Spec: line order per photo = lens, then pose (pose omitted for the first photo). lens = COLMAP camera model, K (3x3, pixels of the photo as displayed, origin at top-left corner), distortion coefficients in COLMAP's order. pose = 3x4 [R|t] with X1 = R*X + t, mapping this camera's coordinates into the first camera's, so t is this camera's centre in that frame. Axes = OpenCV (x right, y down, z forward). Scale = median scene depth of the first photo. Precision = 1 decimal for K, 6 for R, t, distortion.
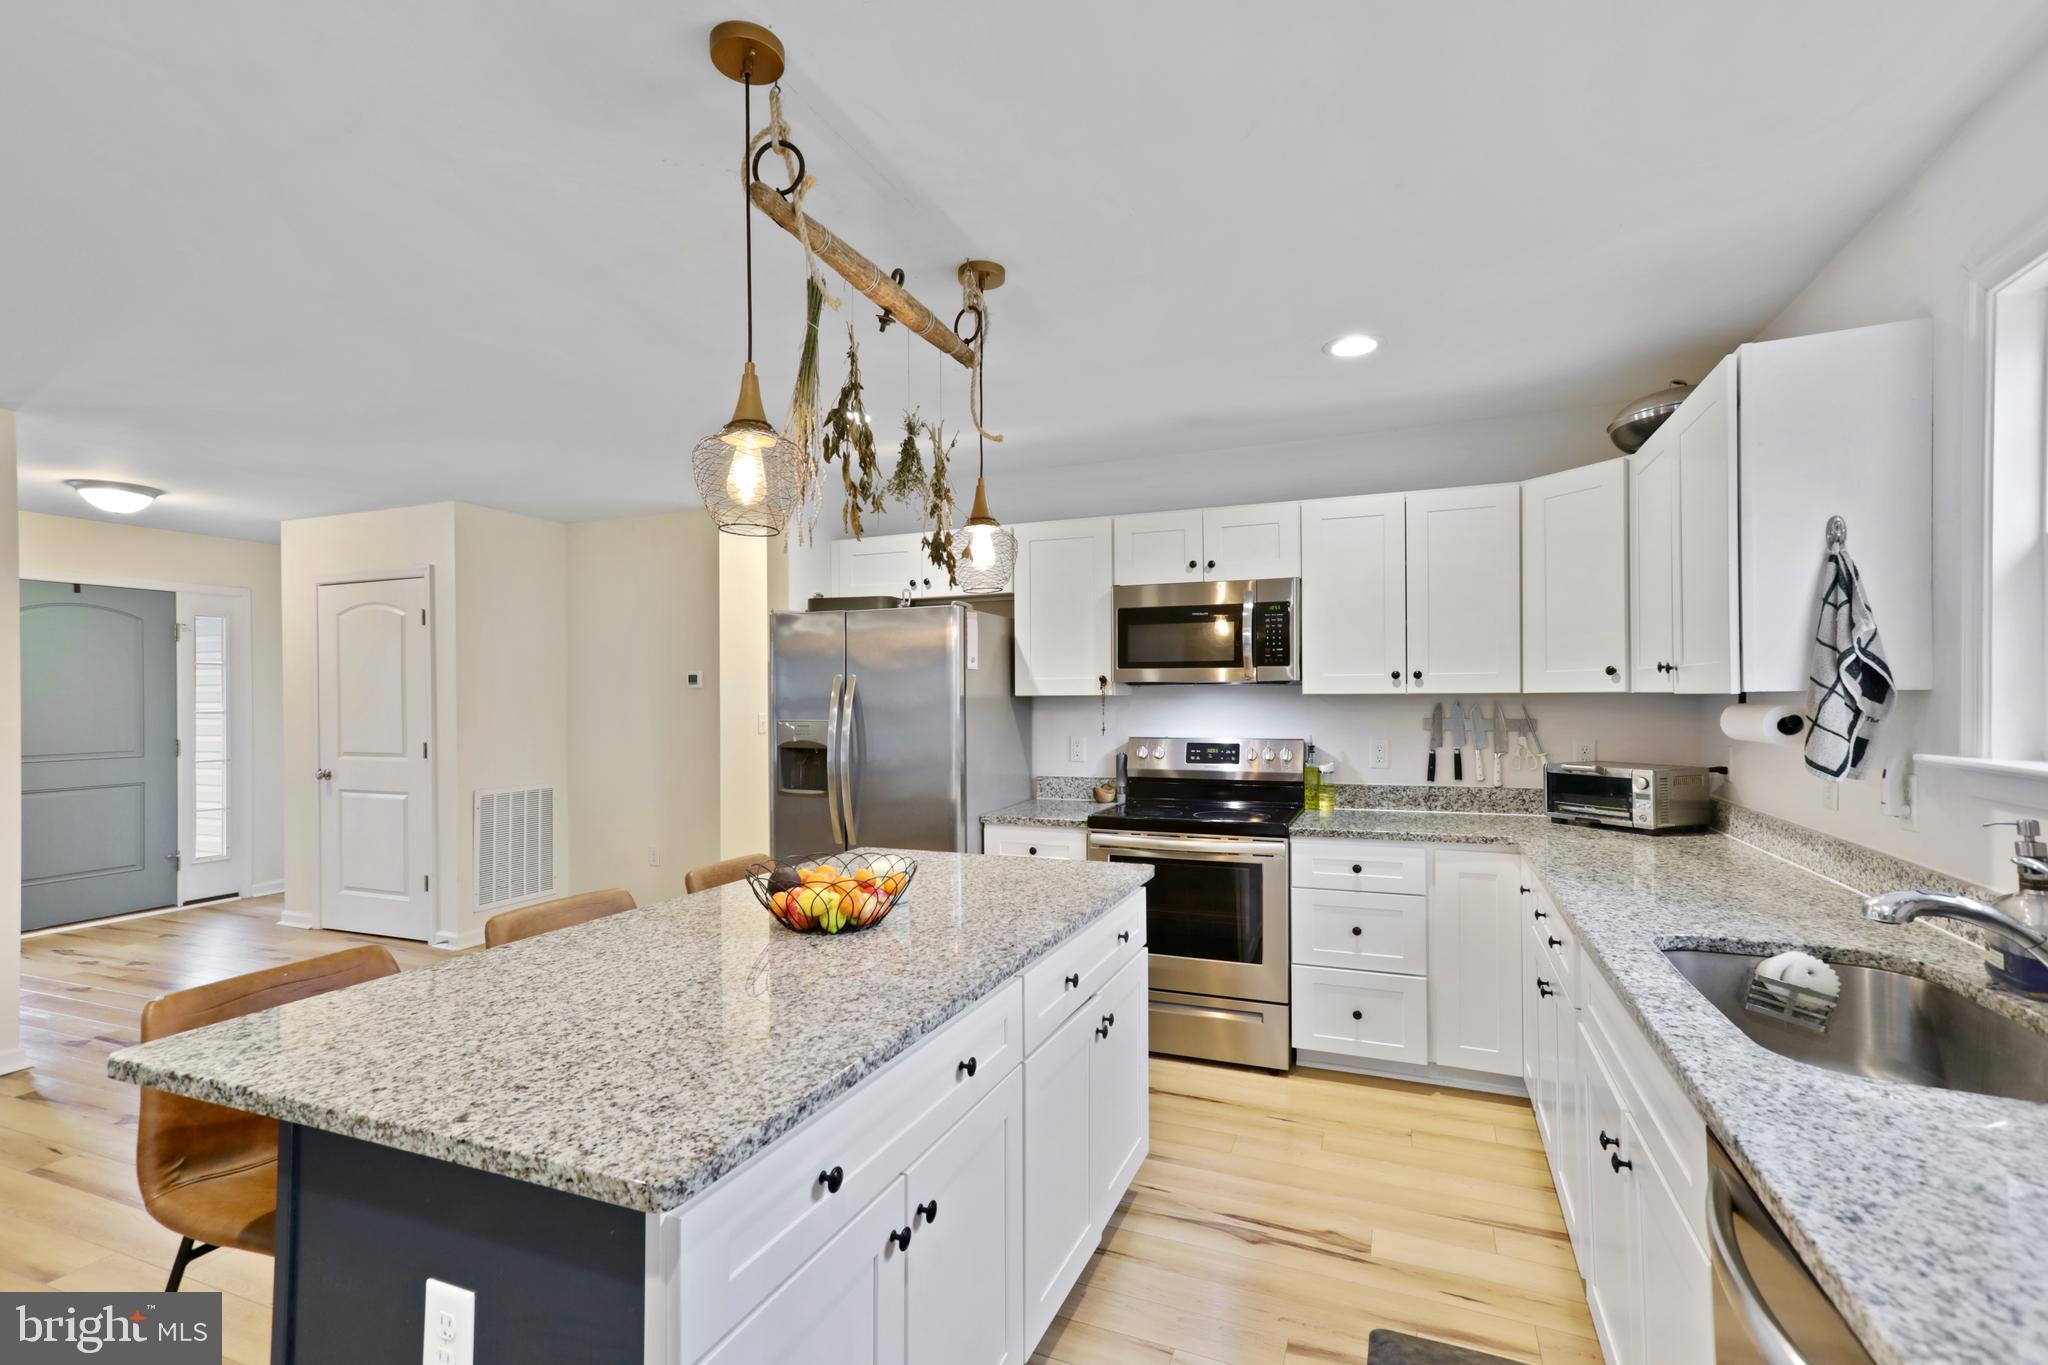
lens RADIAL K [[939.9, 0, 1047.2], [0, 939.9, 685.3], [0, 0, 1]] dist [-0.034892, 0.011458]
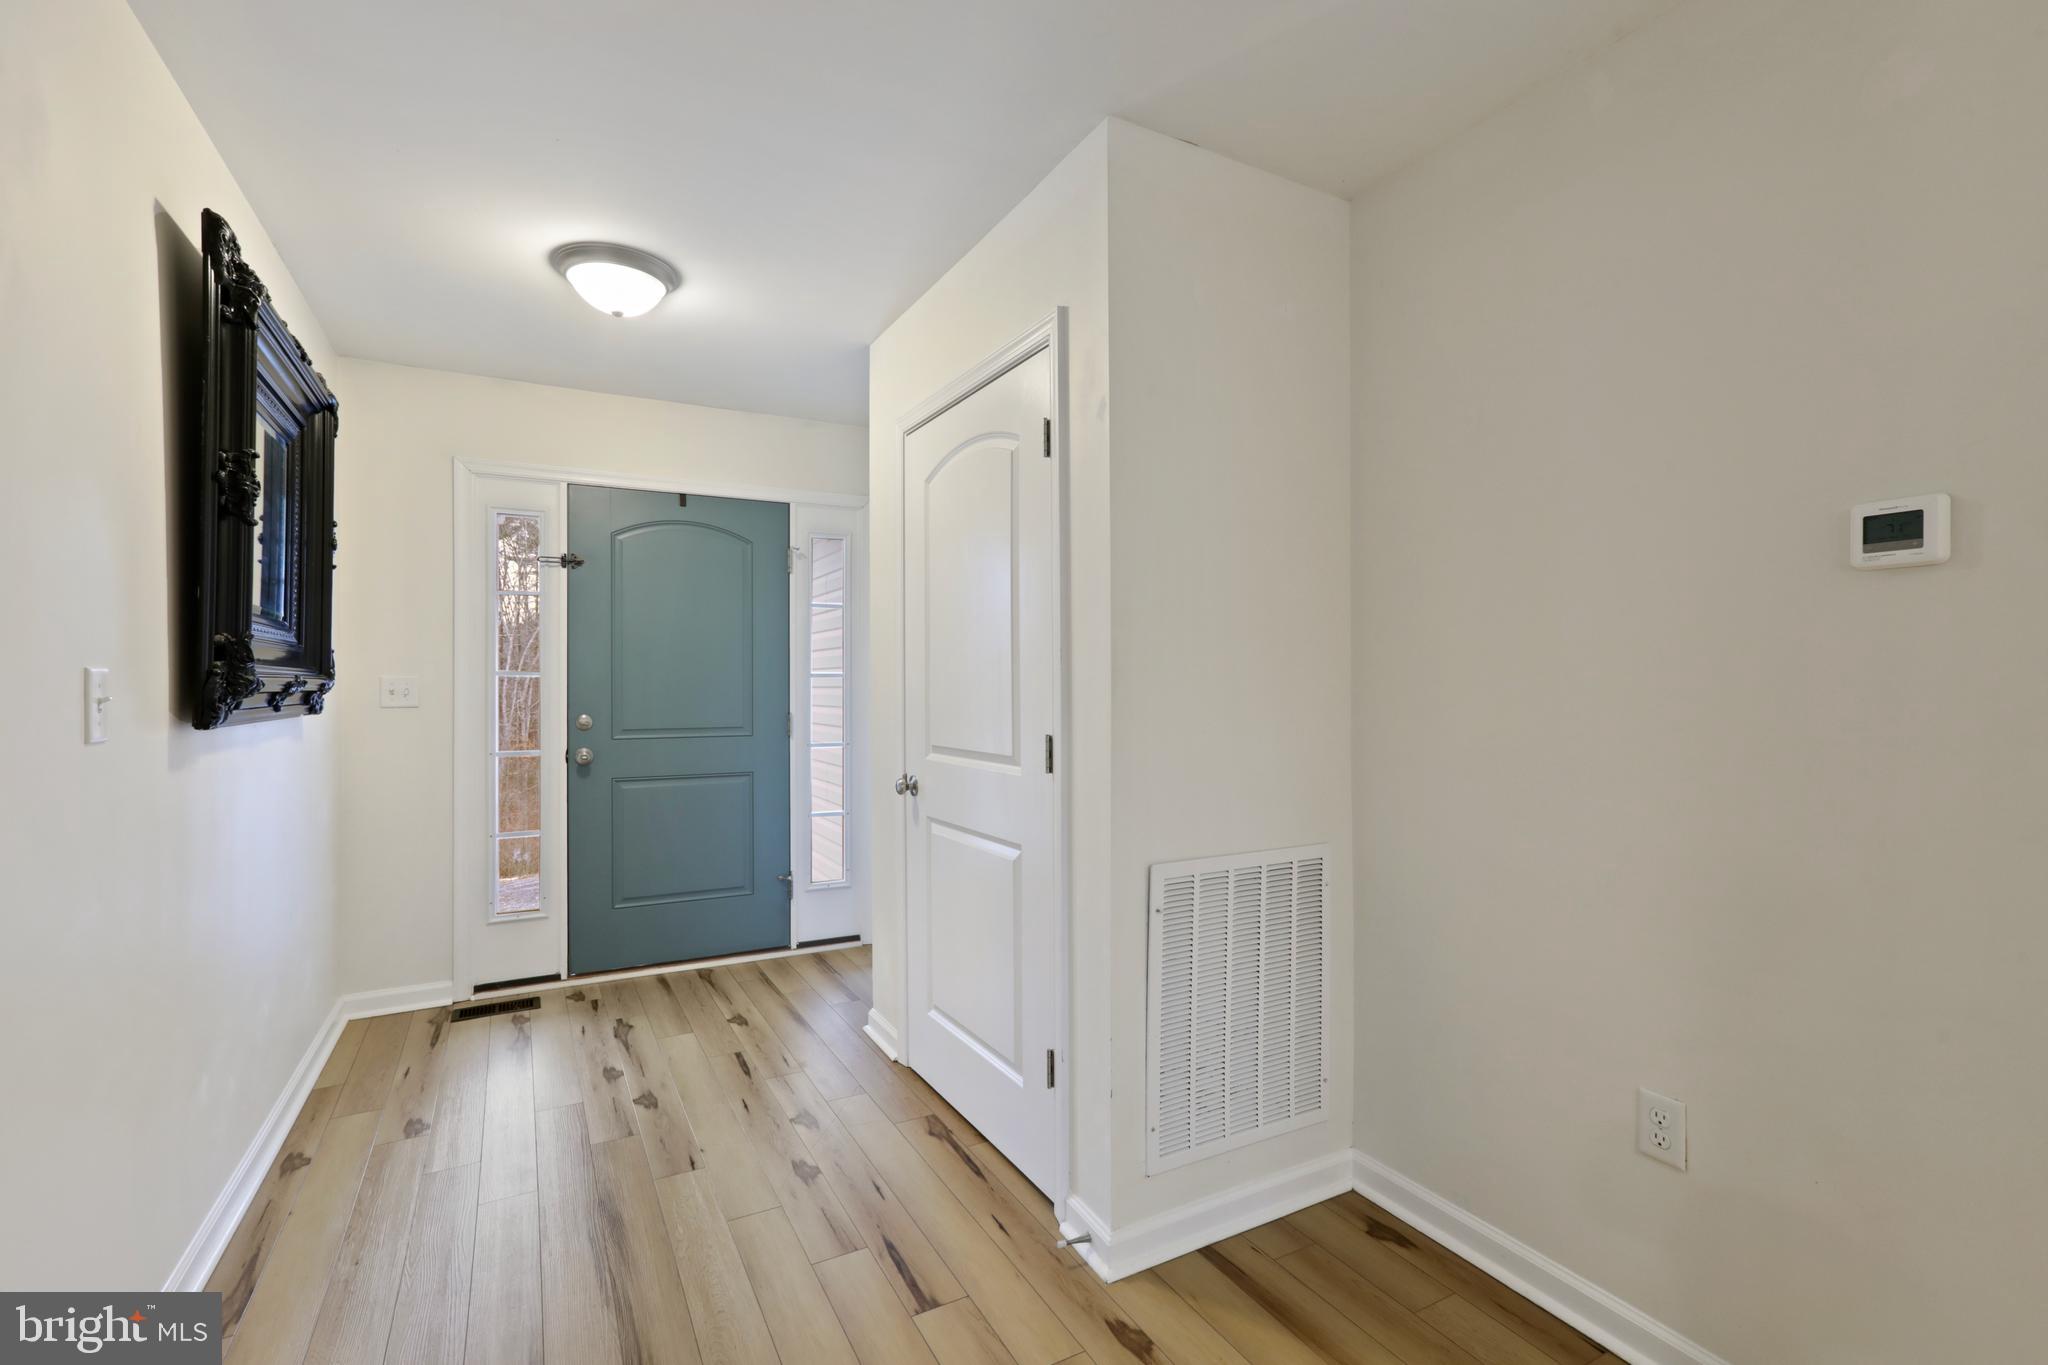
lens RADIAL K [[939.9, 0, 1037.6], [0, 939.9, 678.7], [0, 0, 1]] dist [-0.034892, 0.011458]
pose [[0.769541, 0.005248, -0.638576, -0.370391], [-0.000736, 0.999973, 0.007332, 0.030092], [0.638597, -0.005173, 0.769524, 0.613600]]
